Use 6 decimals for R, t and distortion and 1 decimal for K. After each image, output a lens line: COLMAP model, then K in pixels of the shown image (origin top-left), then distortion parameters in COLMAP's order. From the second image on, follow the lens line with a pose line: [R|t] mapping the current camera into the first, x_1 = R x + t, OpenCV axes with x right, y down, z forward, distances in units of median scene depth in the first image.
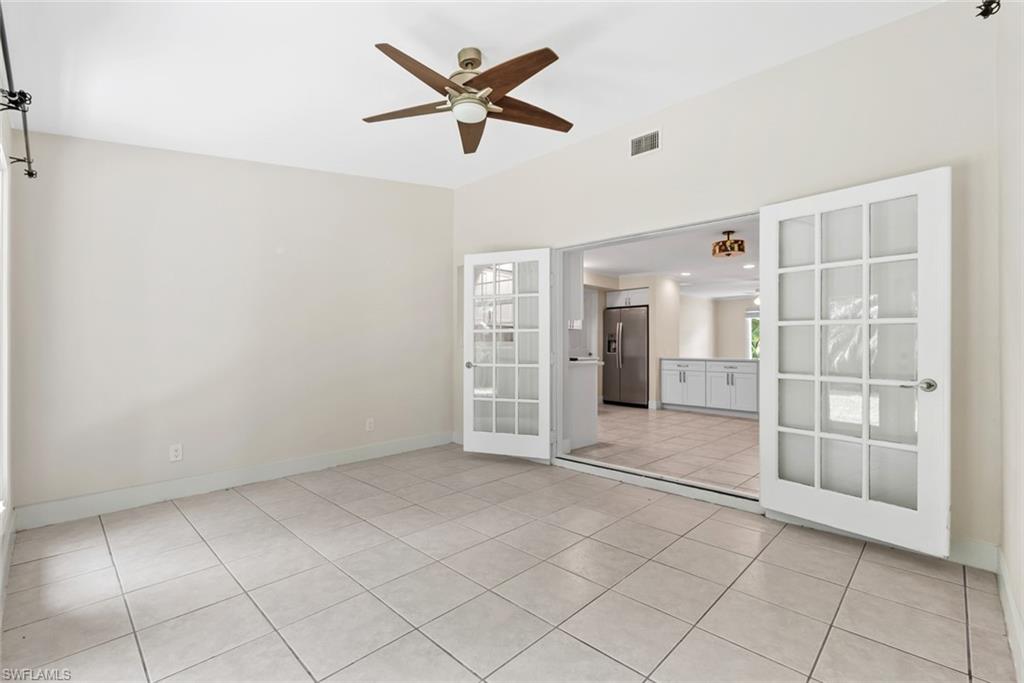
lens RADIAL K [[454.9, 0, 514.5], [0, 454.9, 341.4], [0, 0, 1]] dist [0.003639, 0.000466]
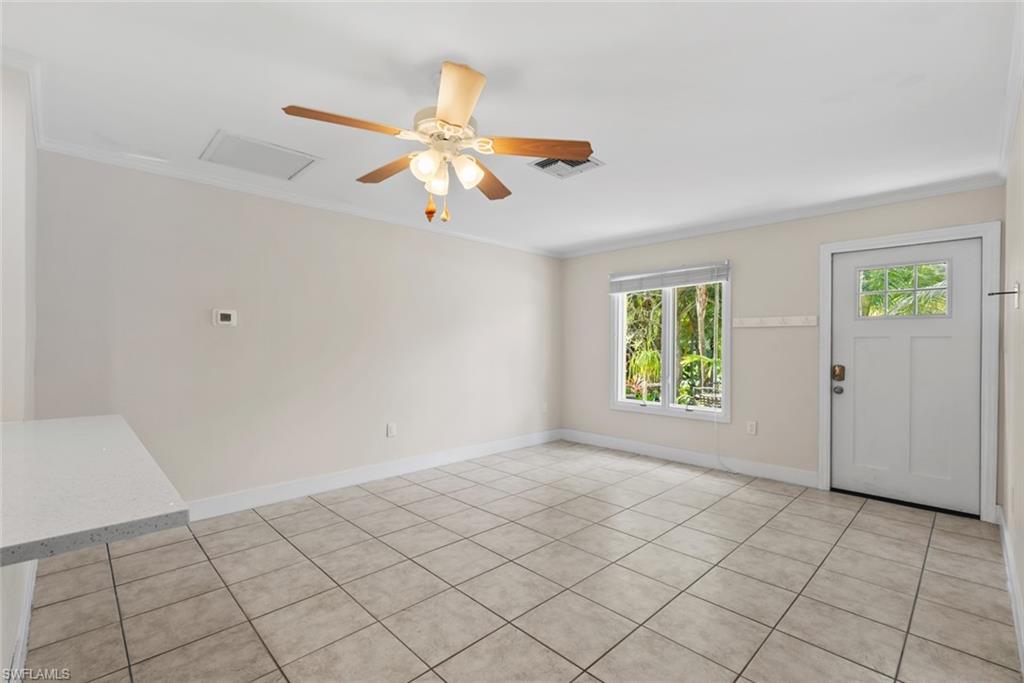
lens RADIAL K [[454.9, 0, 514.5], [0, 454.9, 343.8], [0, 0, 1]] dist [0.003639, 0.000466]
pose [[0.999707, 0.009277, -0.022368, 0.634762], [-0.009044, 0.999904, 0.010481, -0.008396], [0.022463, -0.010276, 0.999695, 0.832982]]
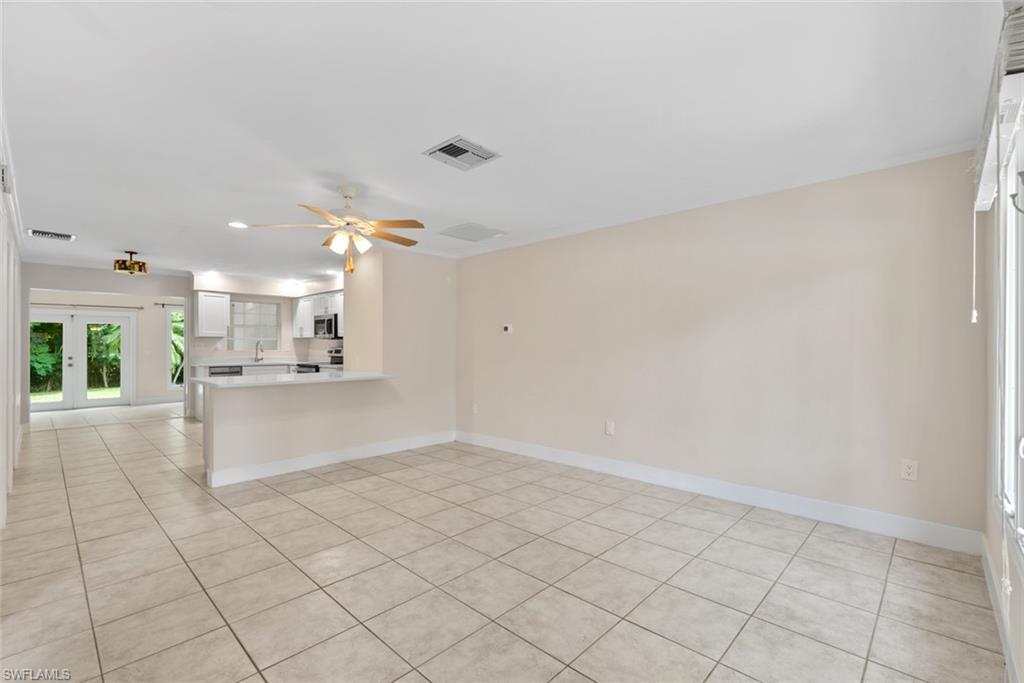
lens RADIAL K [[454.9, 0, 512.8], [0, 454.9, 349.5], [0, 0, 1]] dist [0.003639, 0.000466]
pose [[0.007536, 0.007640, -0.999942, 1.027142], [0.013153, 0.999884, 0.007739, -0.000908], [0.999885, -0.013211, 0.007435, 1.246957]]
